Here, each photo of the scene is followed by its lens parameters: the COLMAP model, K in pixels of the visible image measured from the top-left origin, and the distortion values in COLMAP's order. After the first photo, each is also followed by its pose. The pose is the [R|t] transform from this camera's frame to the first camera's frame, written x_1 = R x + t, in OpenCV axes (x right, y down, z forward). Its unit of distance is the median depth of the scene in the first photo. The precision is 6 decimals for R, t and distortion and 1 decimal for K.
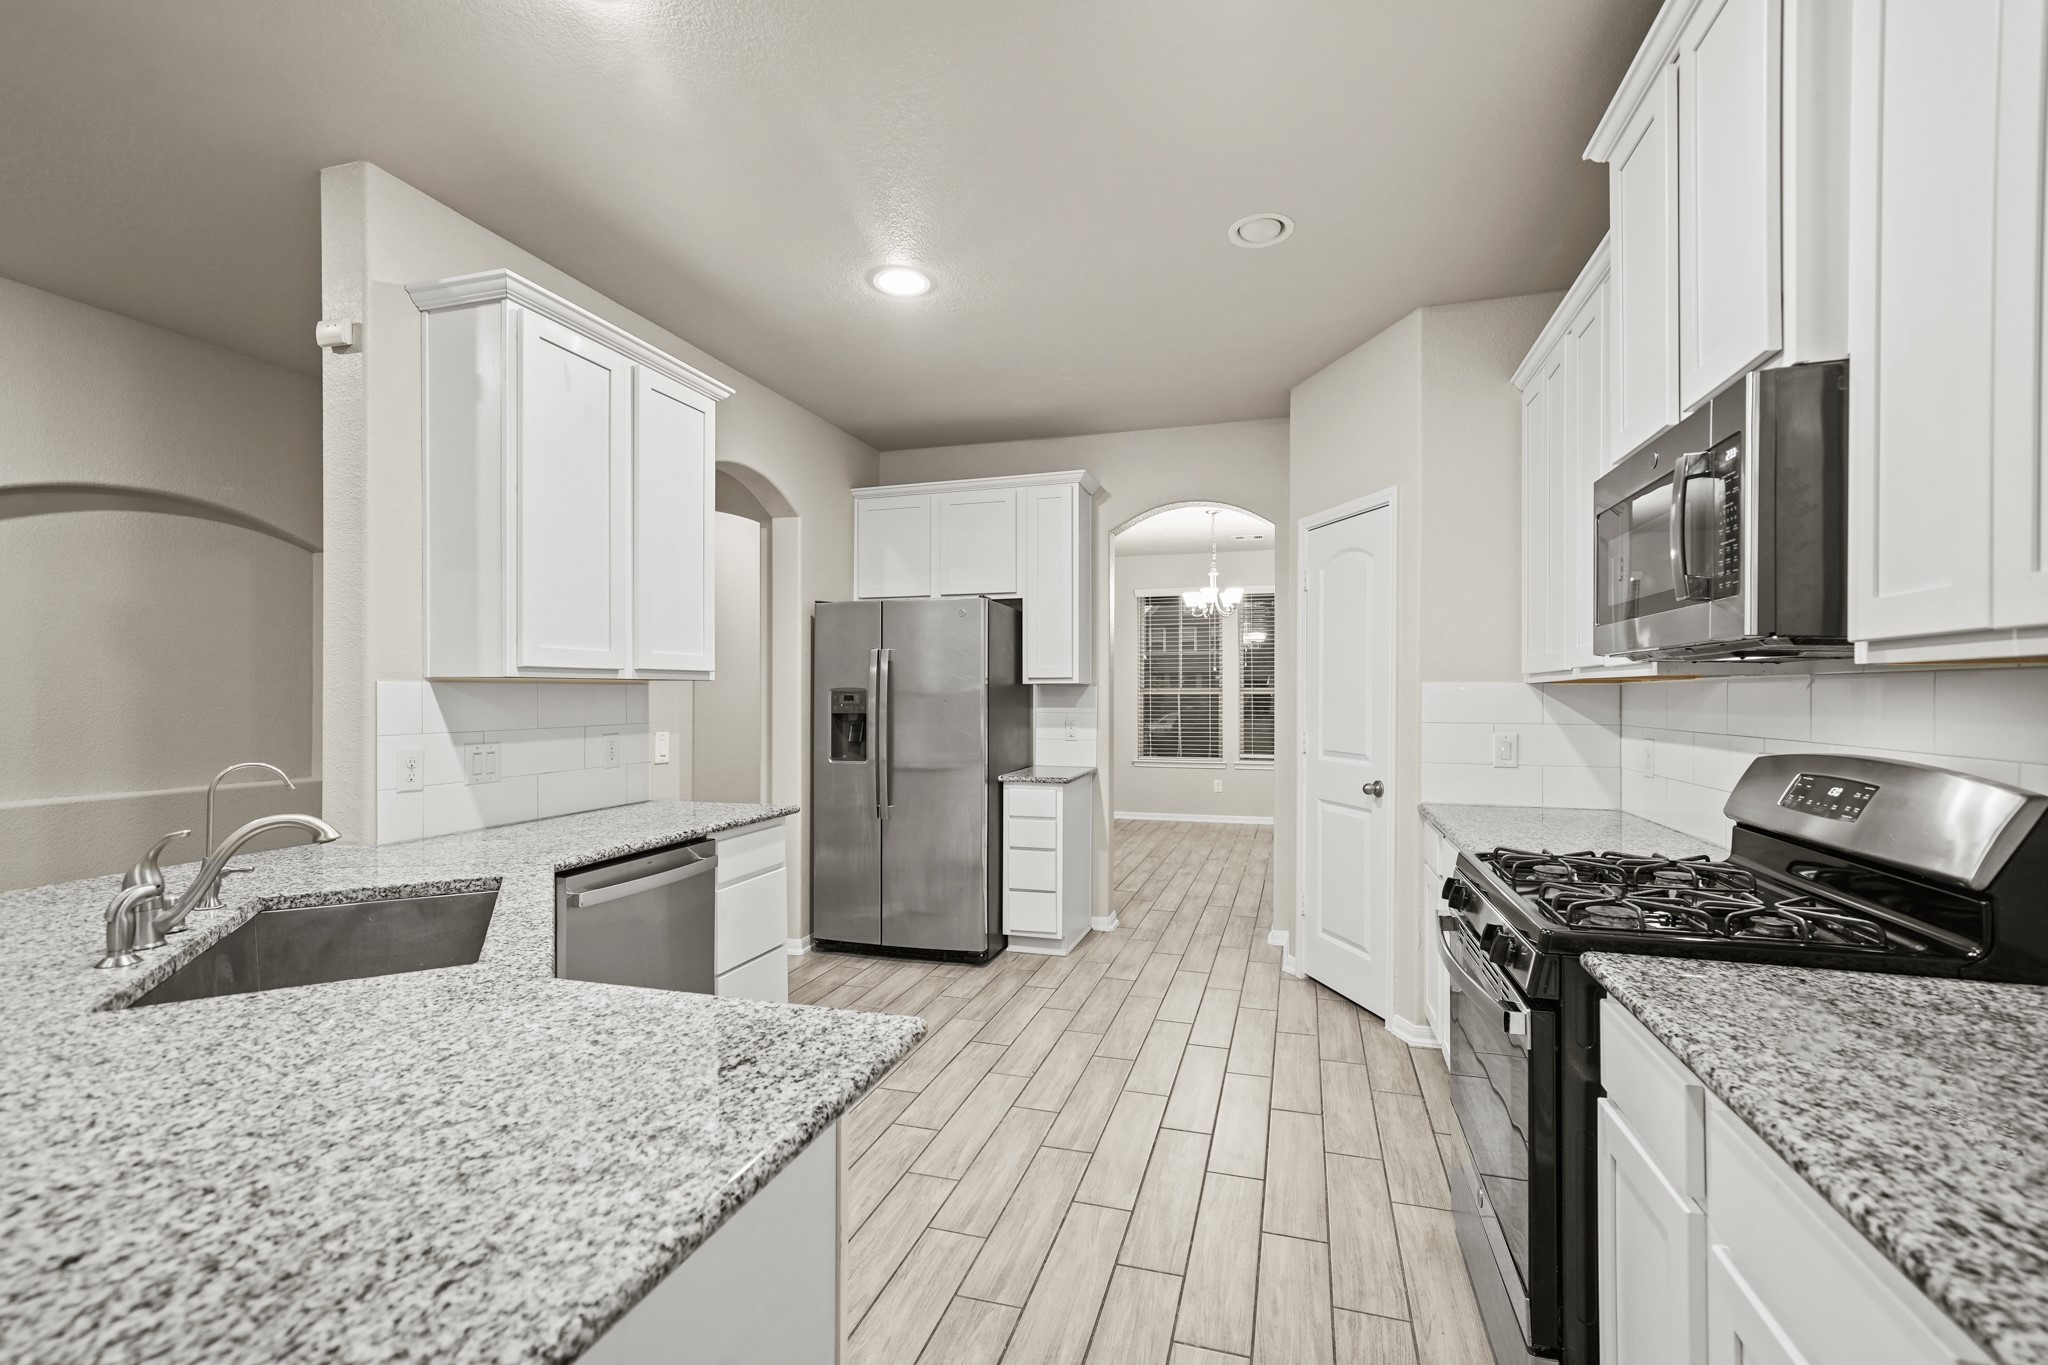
lens RADIAL K [[915.5, 0, 1024.0], [0, 915.5, 682.5], [0, 0, 1]] dist [0.028206, 0.000088]
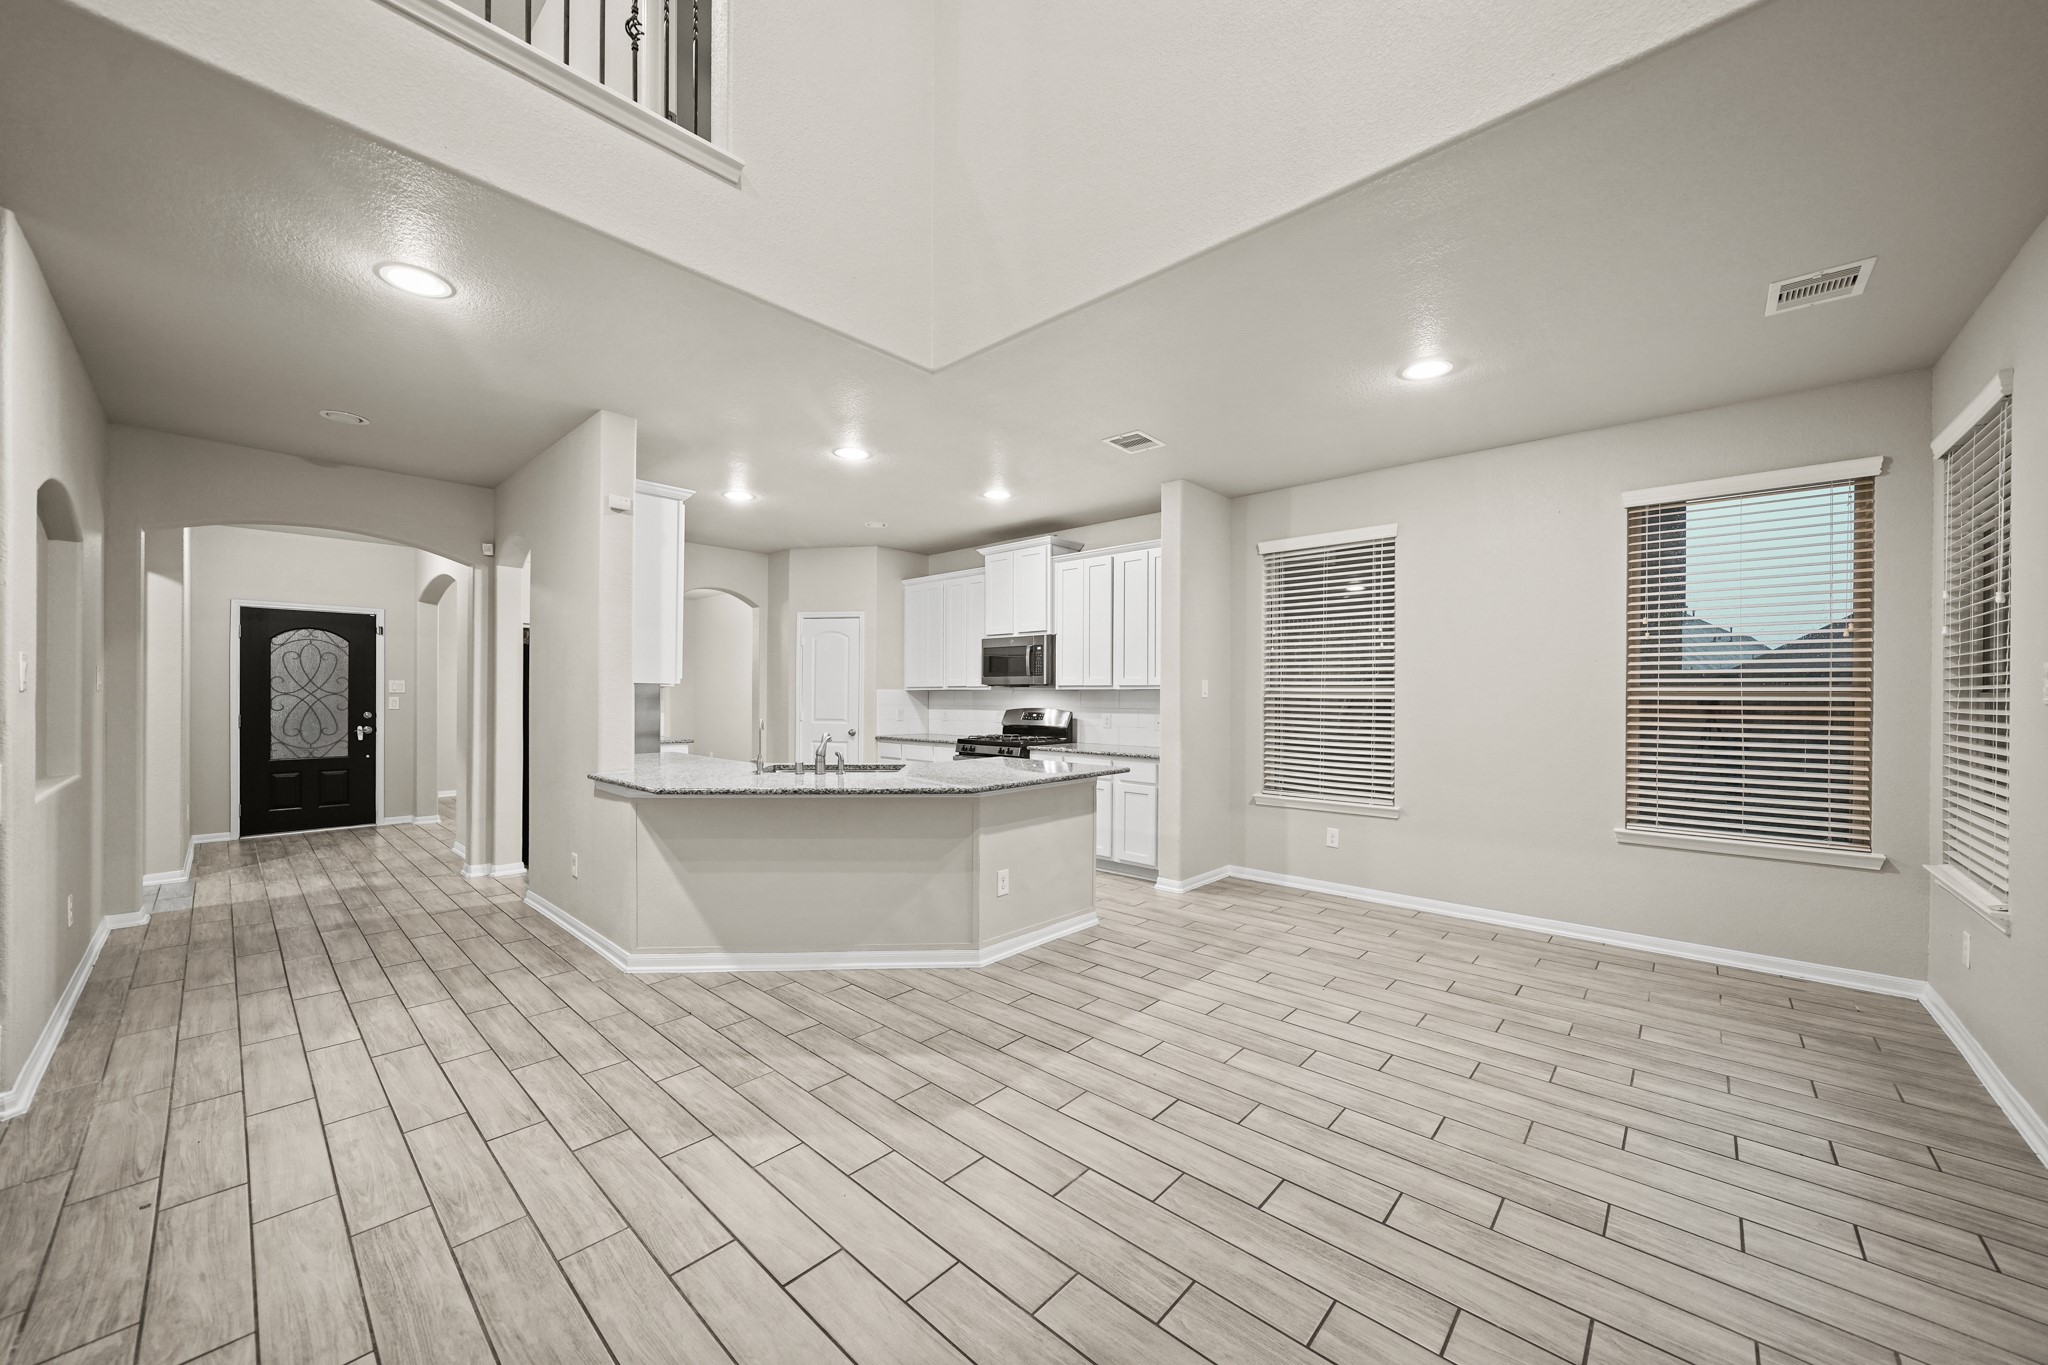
lens RADIAL K [[742.8, 0, 1032.5], [0, 742.8, 694.5], [0, 0, 1]] dist [-0.008120, 0.000226]
pose [[0.431706, 0.005321, 0.901999, -1.353856], [-0.017506, 0.999844, 0.002480, 0.000848], [-0.901845, -0.016861, 0.431731, -0.331848]]
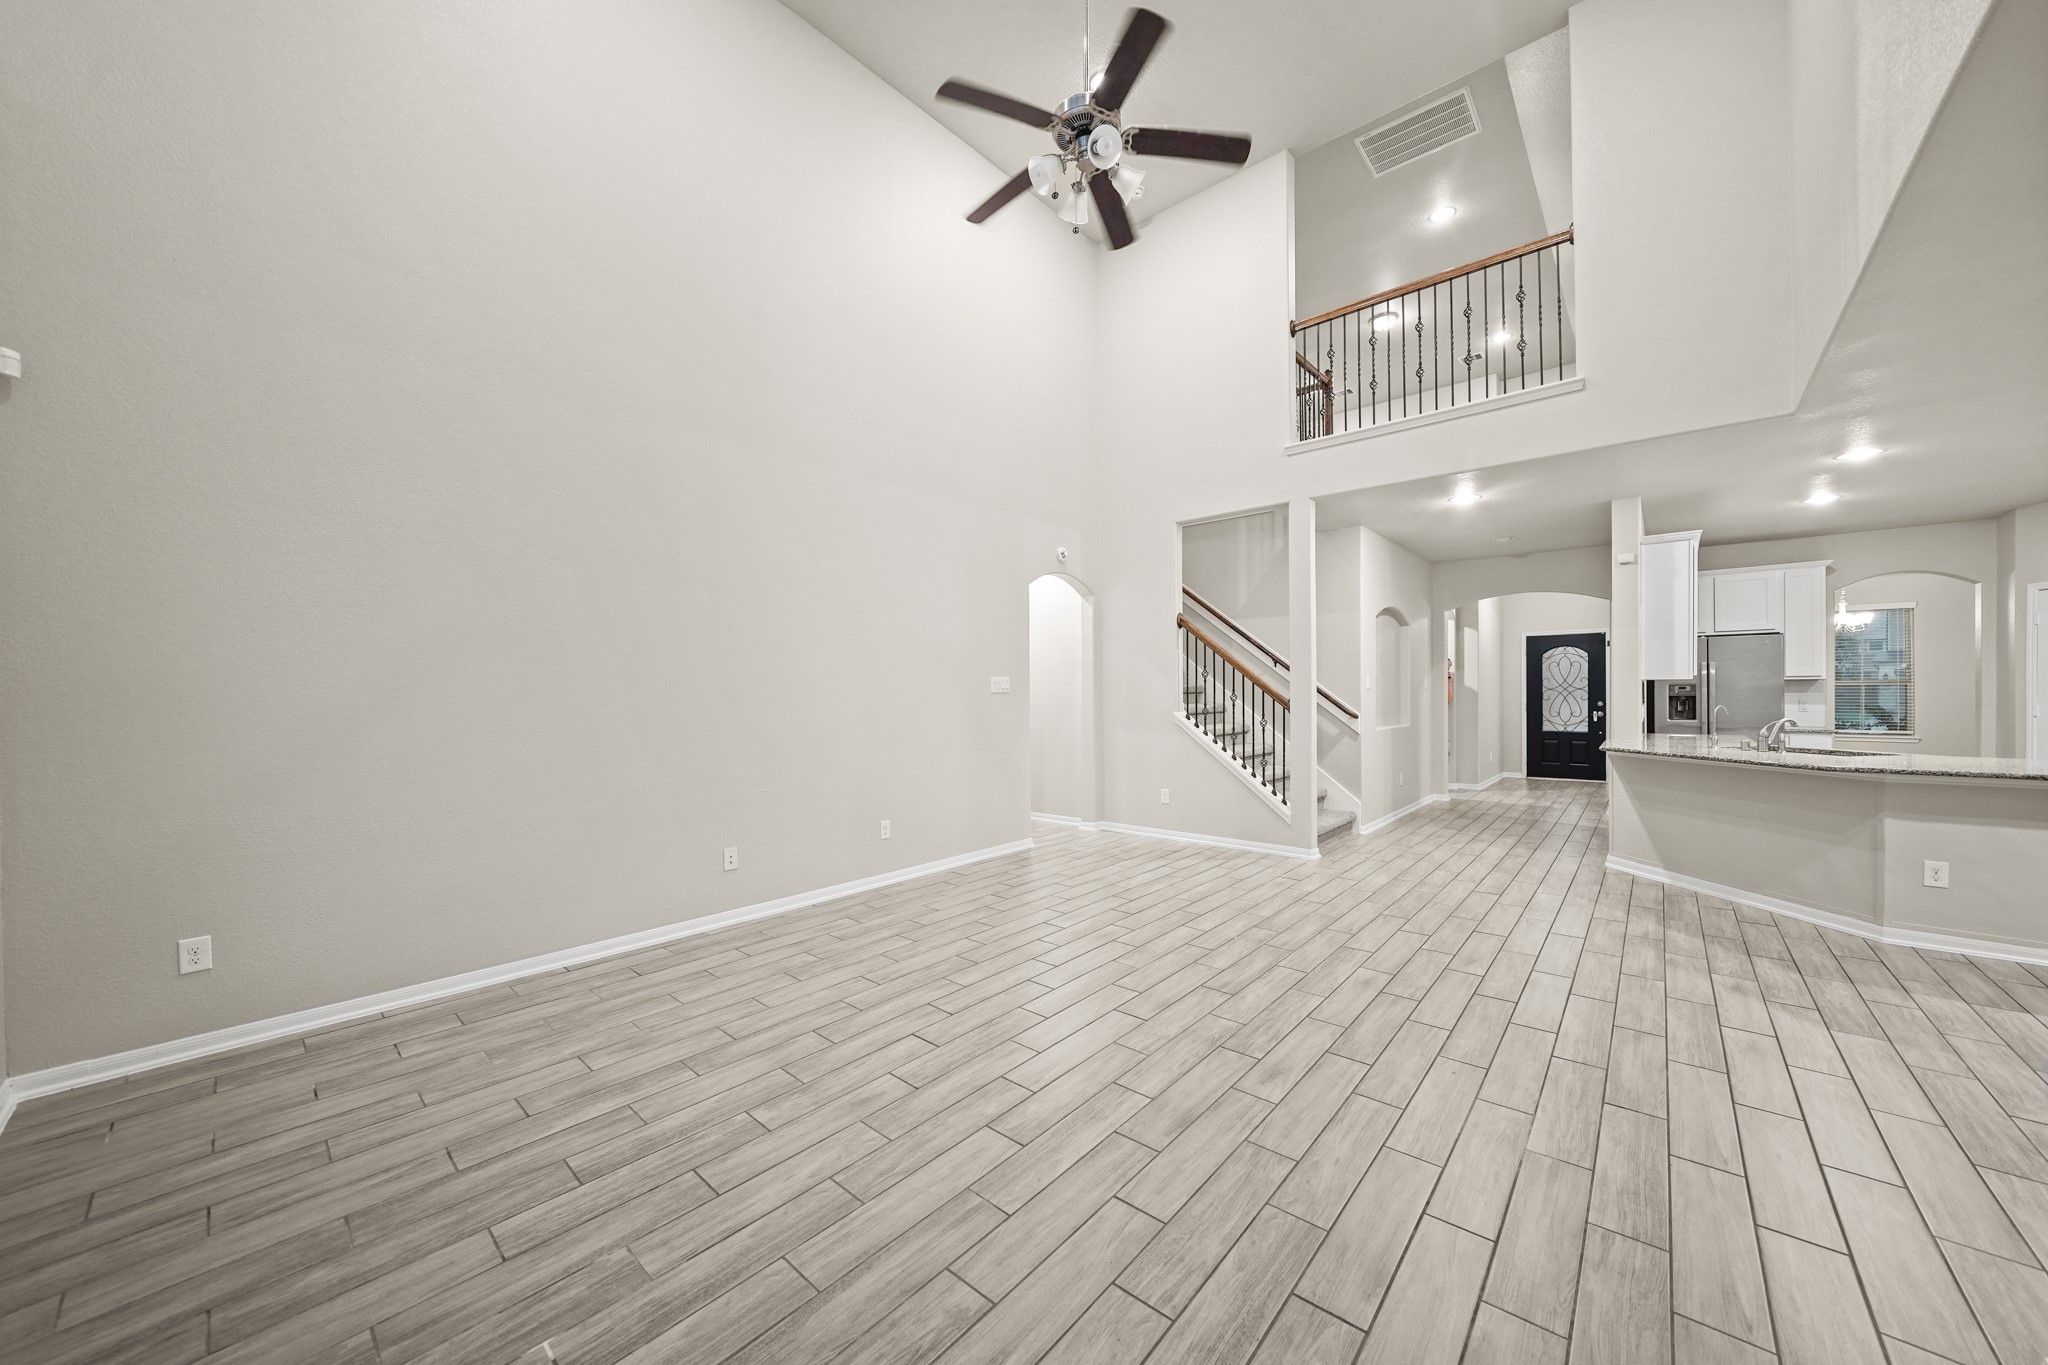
lens RADIAL K [[716.8, 0, 1031.2], [0, 716.8, 694.6], [0, 0, 1]] dist [-0.014072, 0.000128]
pose [[0.906693, -0.003878, -0.421774, -1.138086], [0.011620, 0.999808, 0.015786, -0.012186], [0.421631, -0.019214, 0.906564, -1.345644]]
